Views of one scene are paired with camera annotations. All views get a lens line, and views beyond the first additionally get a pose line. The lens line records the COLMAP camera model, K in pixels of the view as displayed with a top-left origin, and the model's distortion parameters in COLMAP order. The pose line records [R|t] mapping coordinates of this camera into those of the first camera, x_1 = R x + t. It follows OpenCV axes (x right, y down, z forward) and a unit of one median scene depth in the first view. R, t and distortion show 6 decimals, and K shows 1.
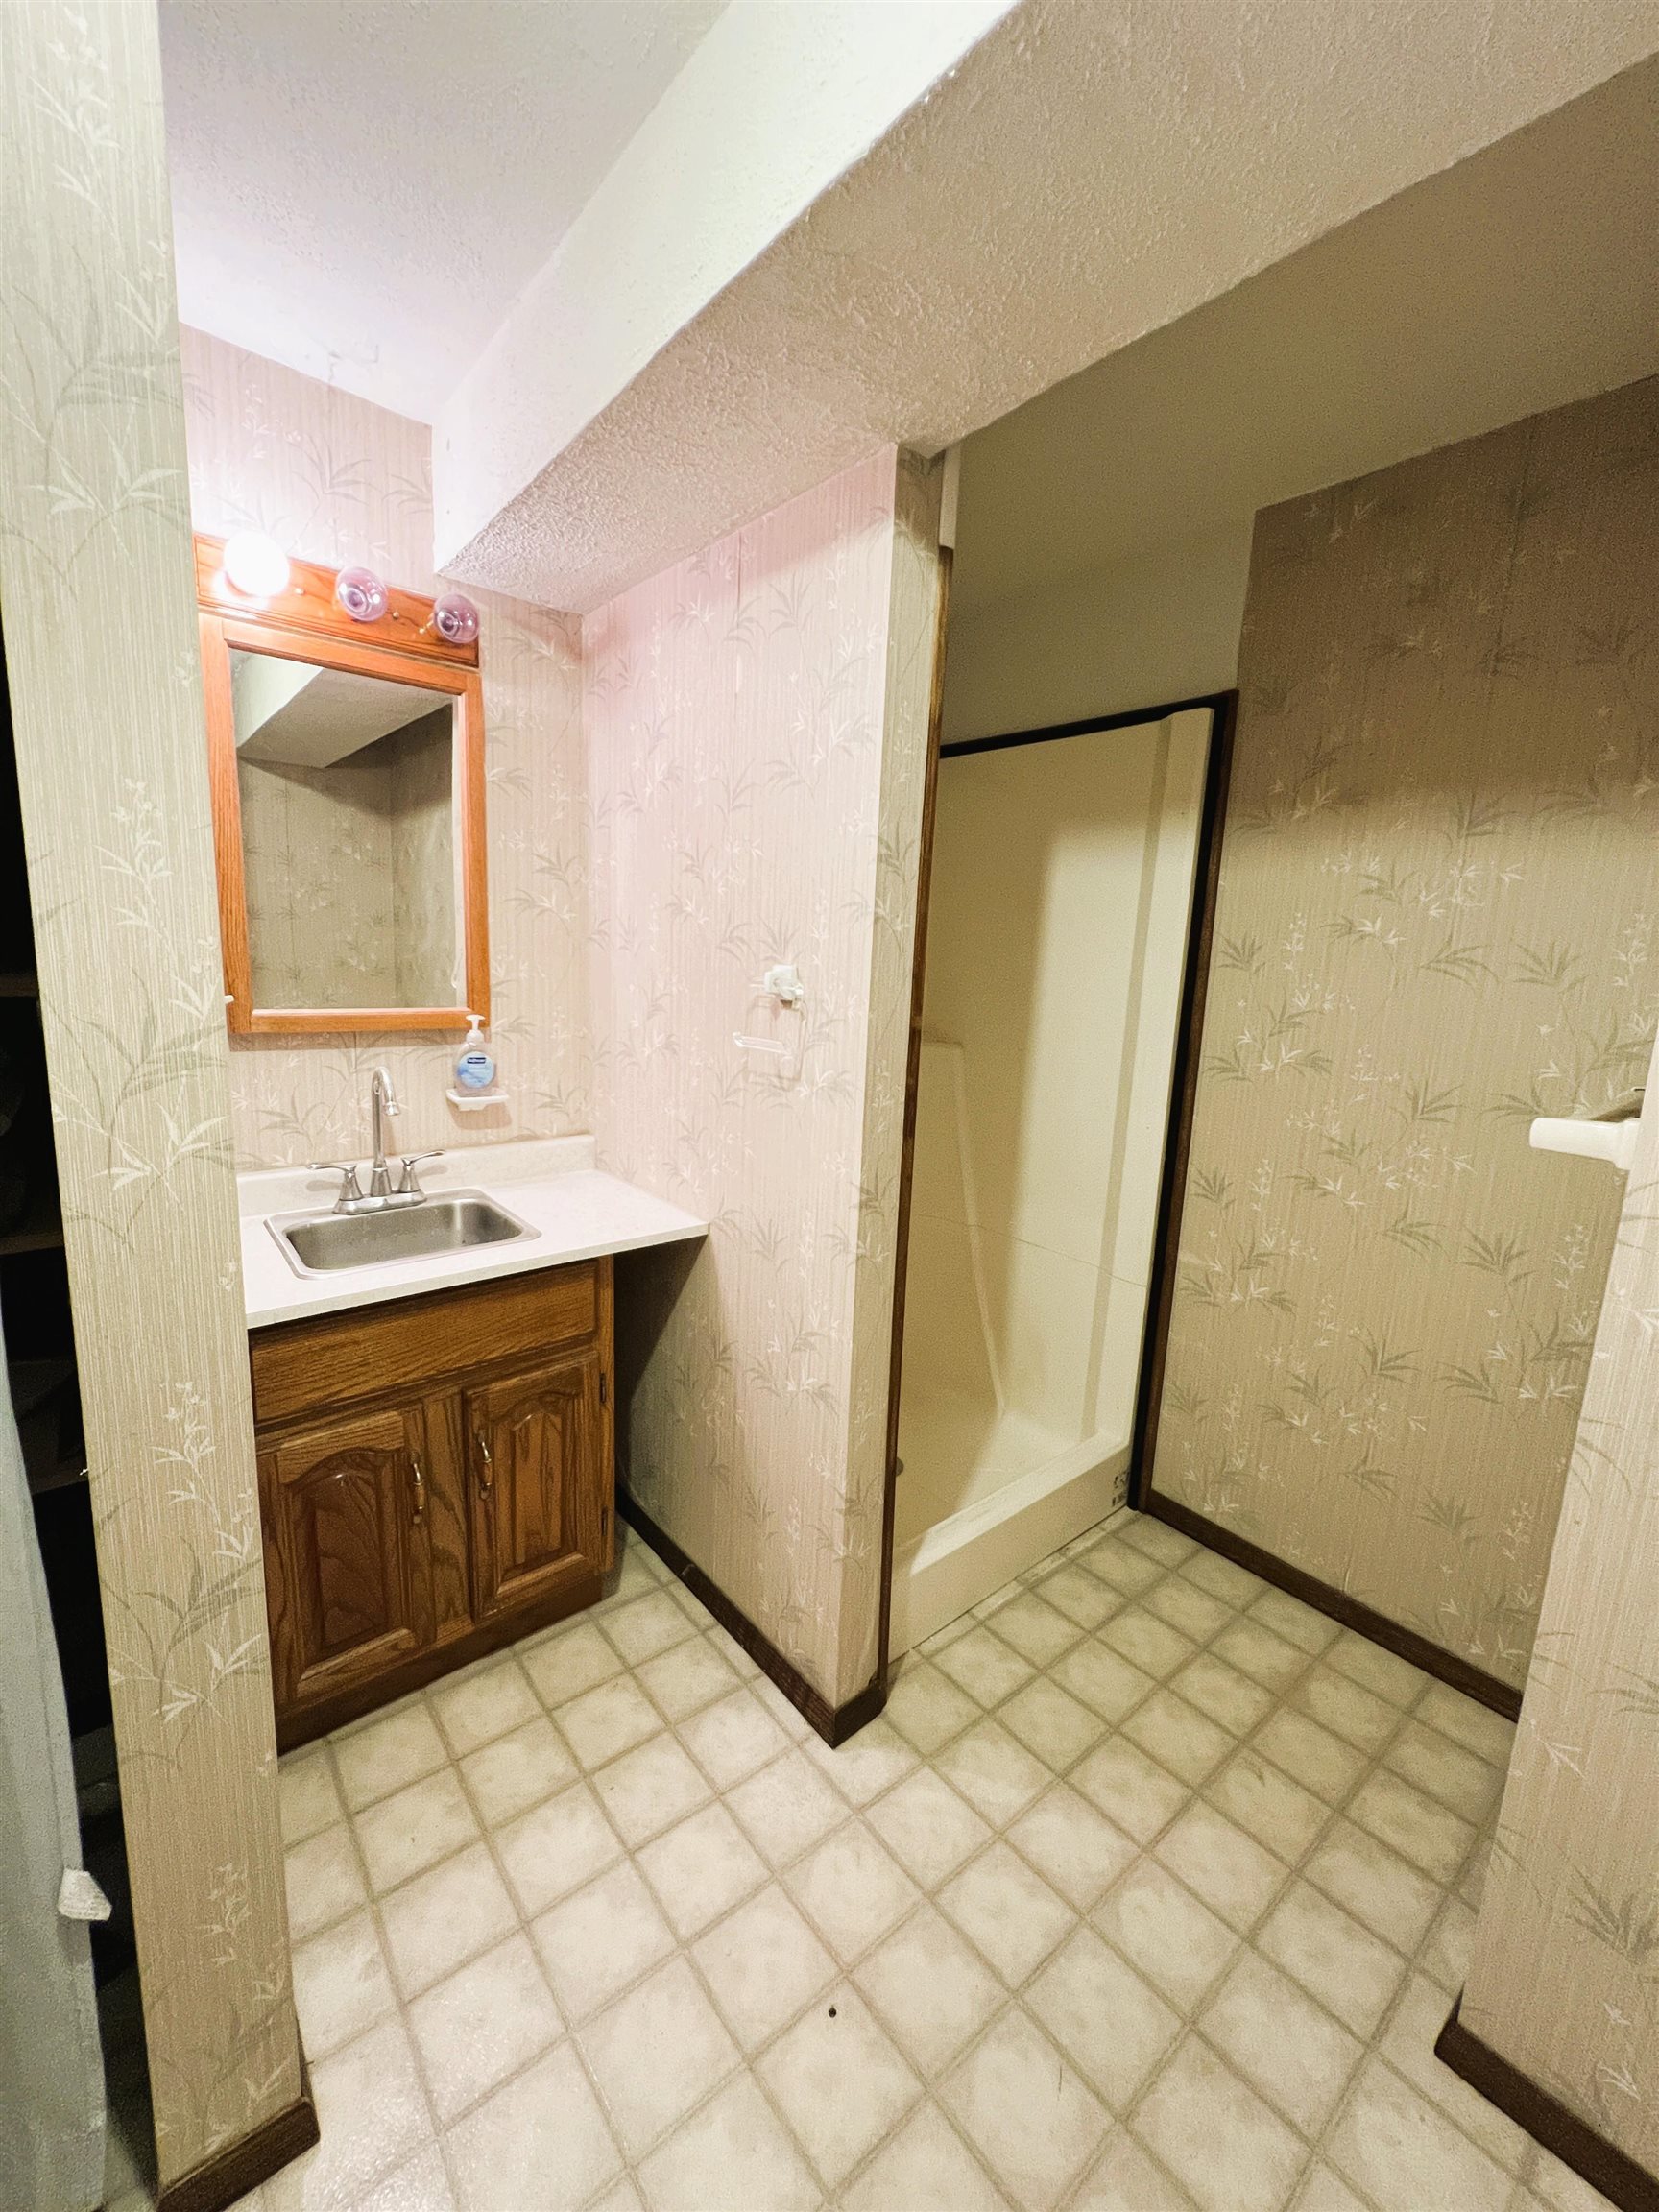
lens RADIAL K [[880.0, 0, 831.3], [0, 880.0, 1104.0], [0, 0, 1]] dist [-0.010404, 0.000929]
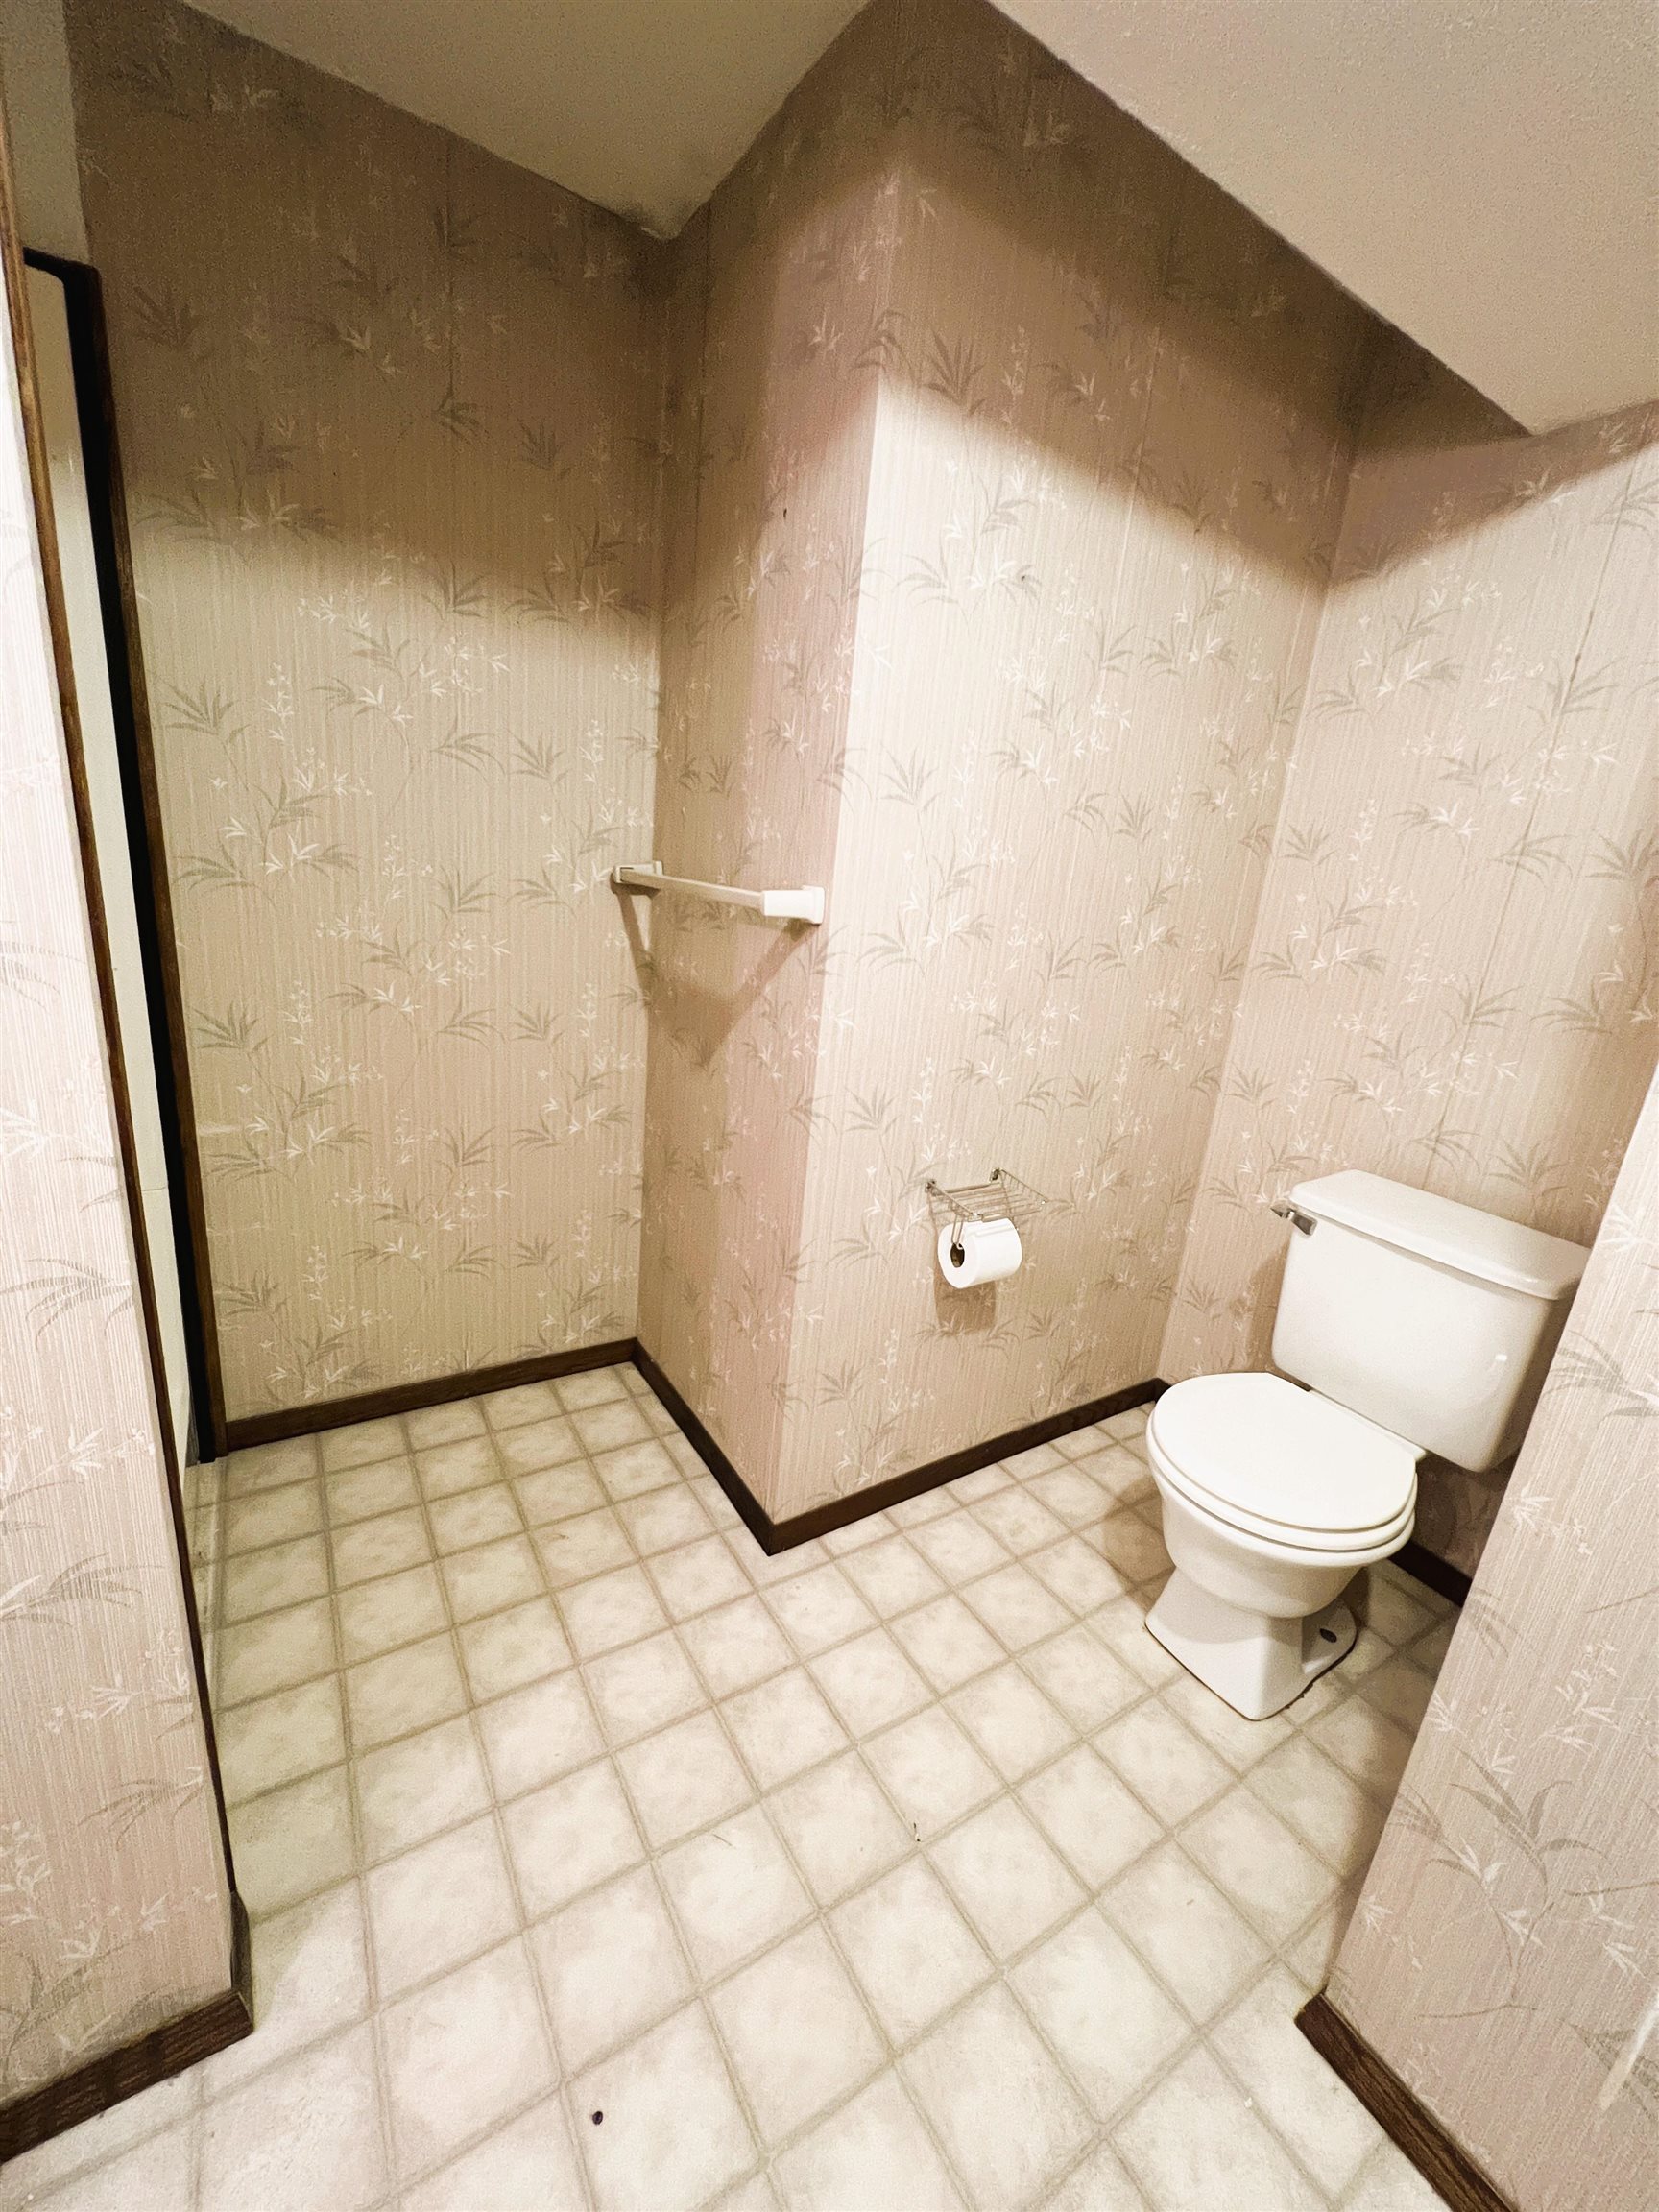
lens RADIAL K [[880.0, 0, 835.1], [0, 880.0, 1103.1], [0, 0, 1]] dist [-0.010404, 0.000929]
pose [[0.119645, -0.308784, 0.943577, -0.302676], [0.073407, 0.950554, 0.301759, -0.046644], [-0.990099, 0.033161, 0.136396, 0.443508]]
